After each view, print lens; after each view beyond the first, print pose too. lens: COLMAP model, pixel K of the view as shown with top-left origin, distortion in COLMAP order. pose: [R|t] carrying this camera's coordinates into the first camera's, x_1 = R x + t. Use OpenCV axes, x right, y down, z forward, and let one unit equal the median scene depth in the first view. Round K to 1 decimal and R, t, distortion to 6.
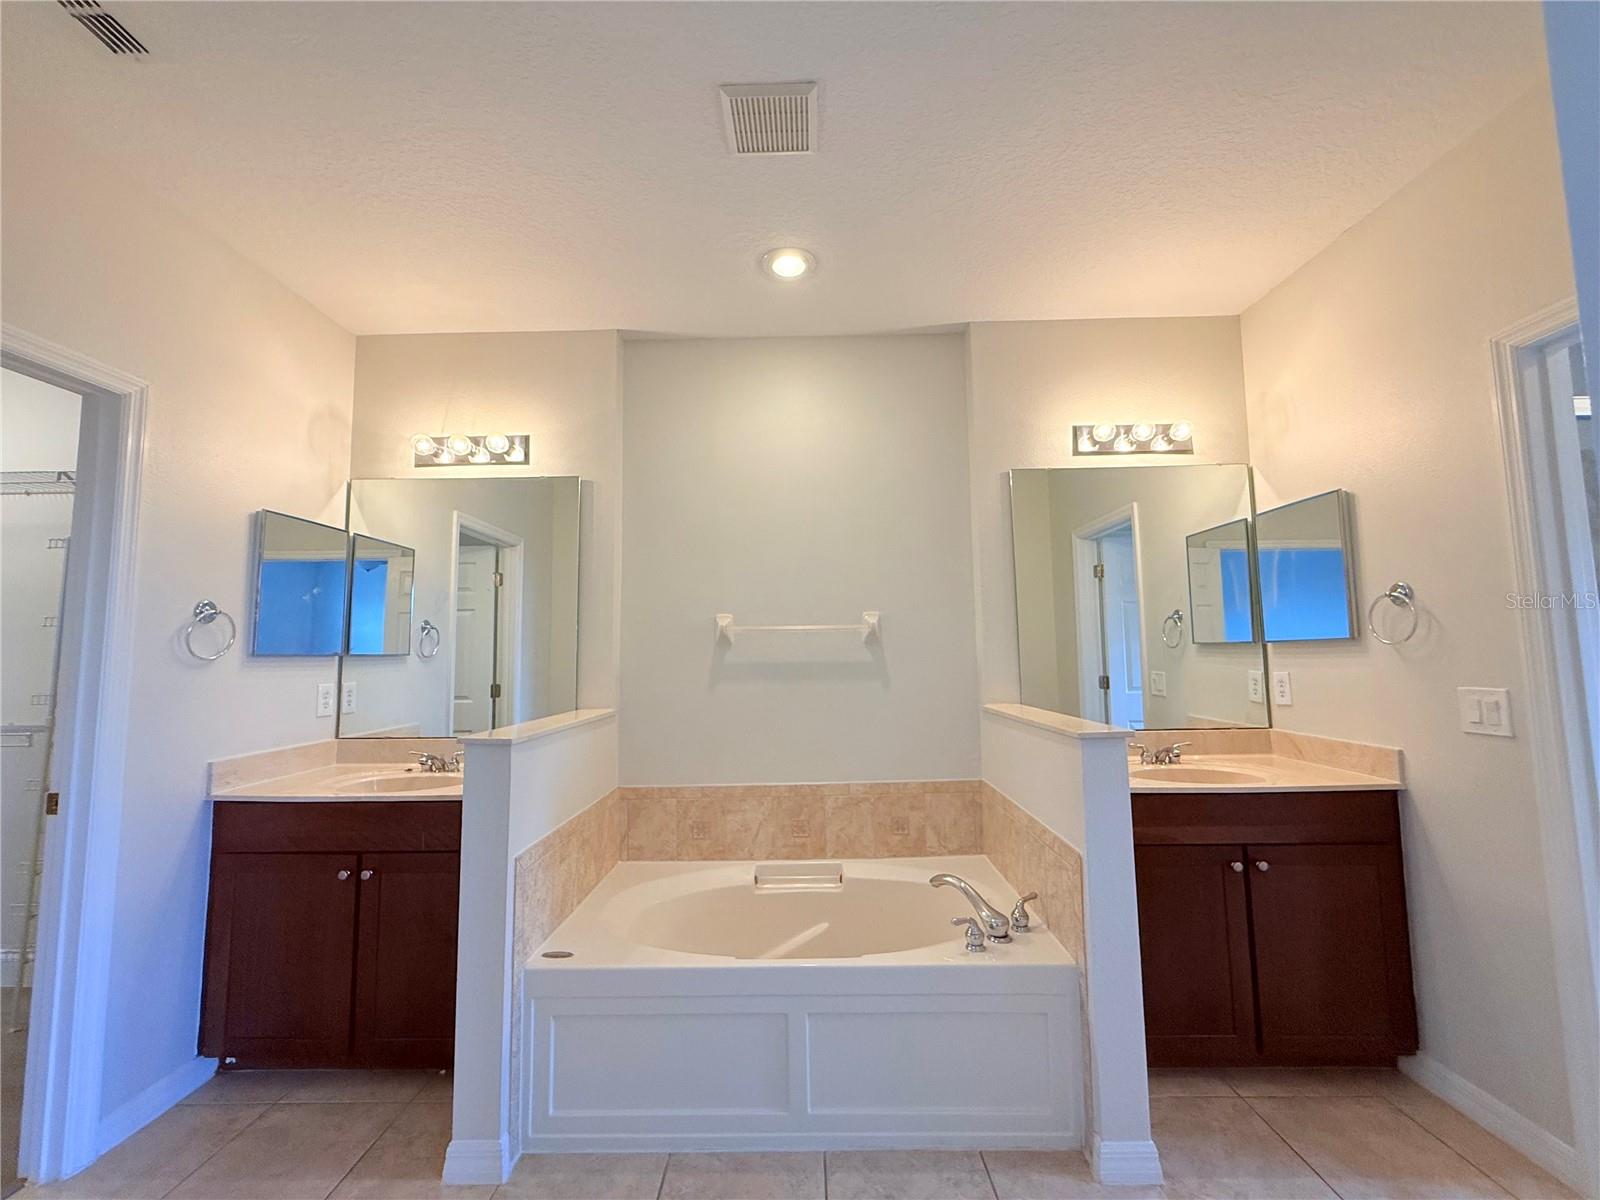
lens RADIAL K [[638.2, 0, 791.2], [0, 638.2, 603.1], [0, 0, 1]] dist [0.010512, -0.000469]
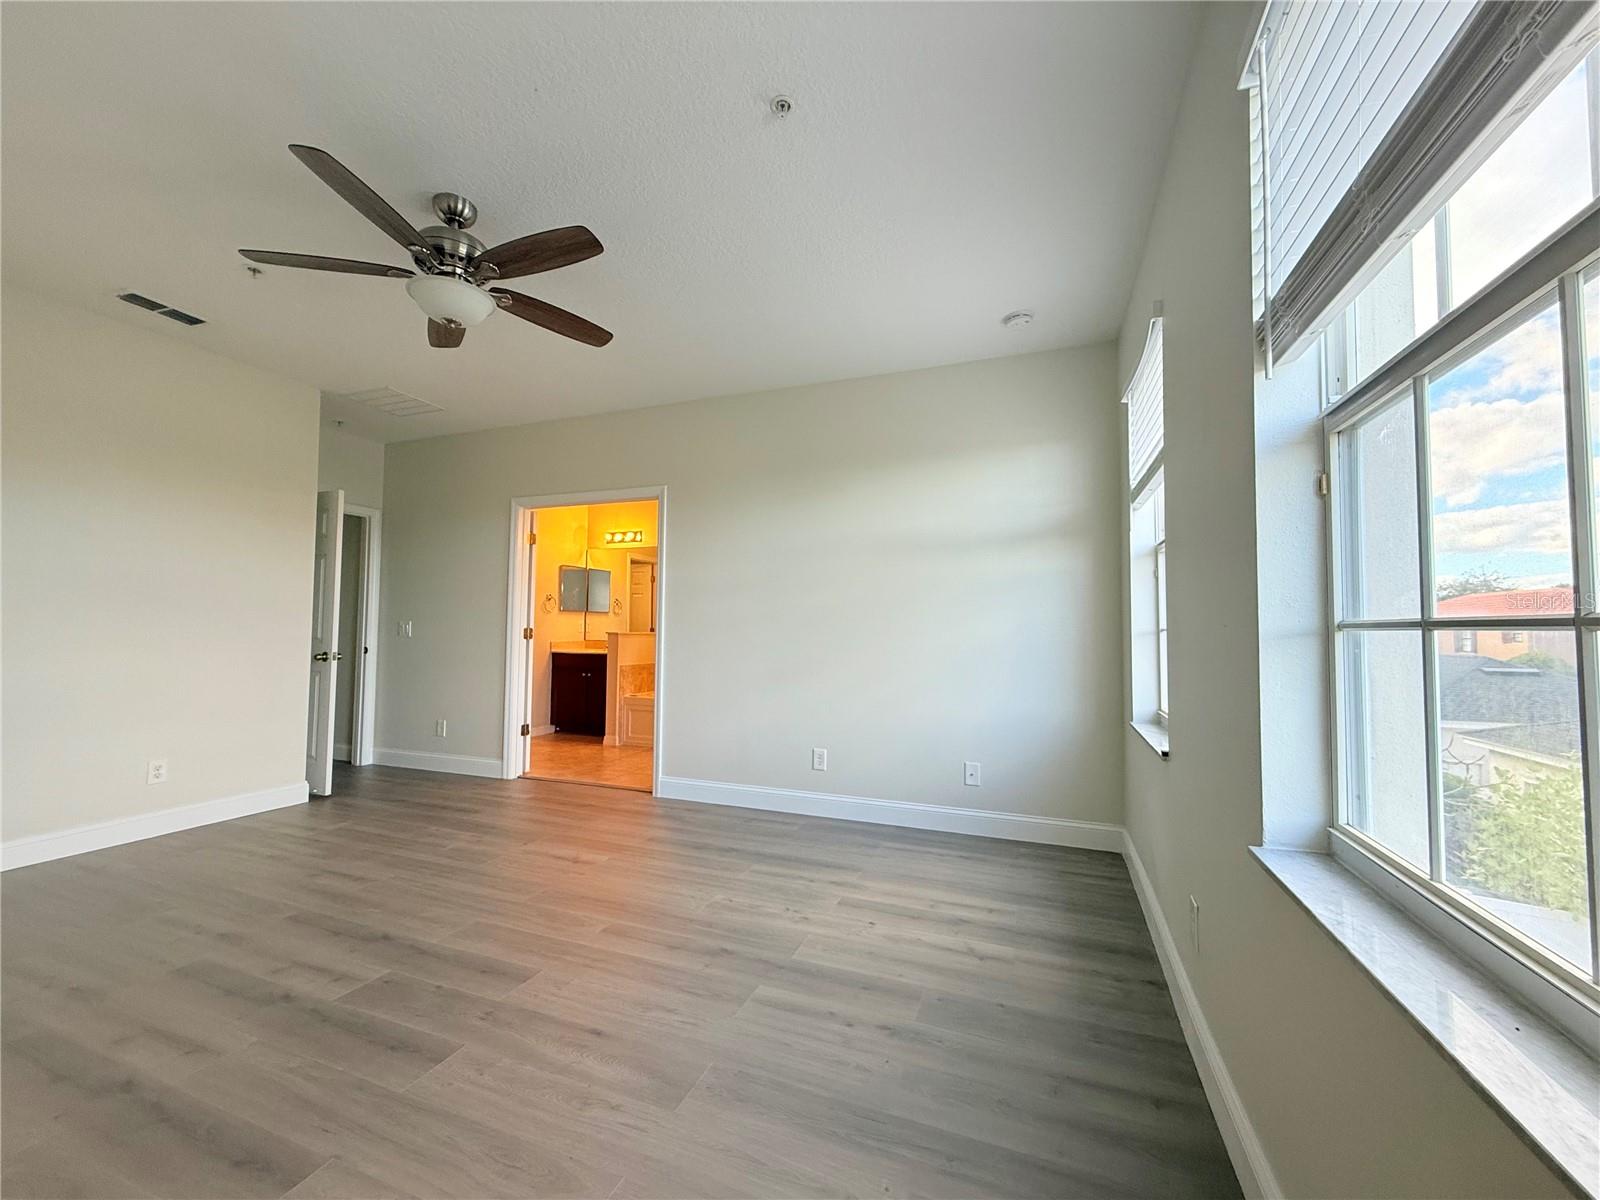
lens RADIAL K [[638.2, 0, 794.8], [0, 638.2, 605.8], [0, 0, 1]] dist [0.010512, -0.000469]
pose [[0.938679, 0.008242, -0.344695, 1.181703], [0.005806, 0.999195, 0.039704, -0.051841], [0.344744, -0.039271, 0.937875, -1.379851]]
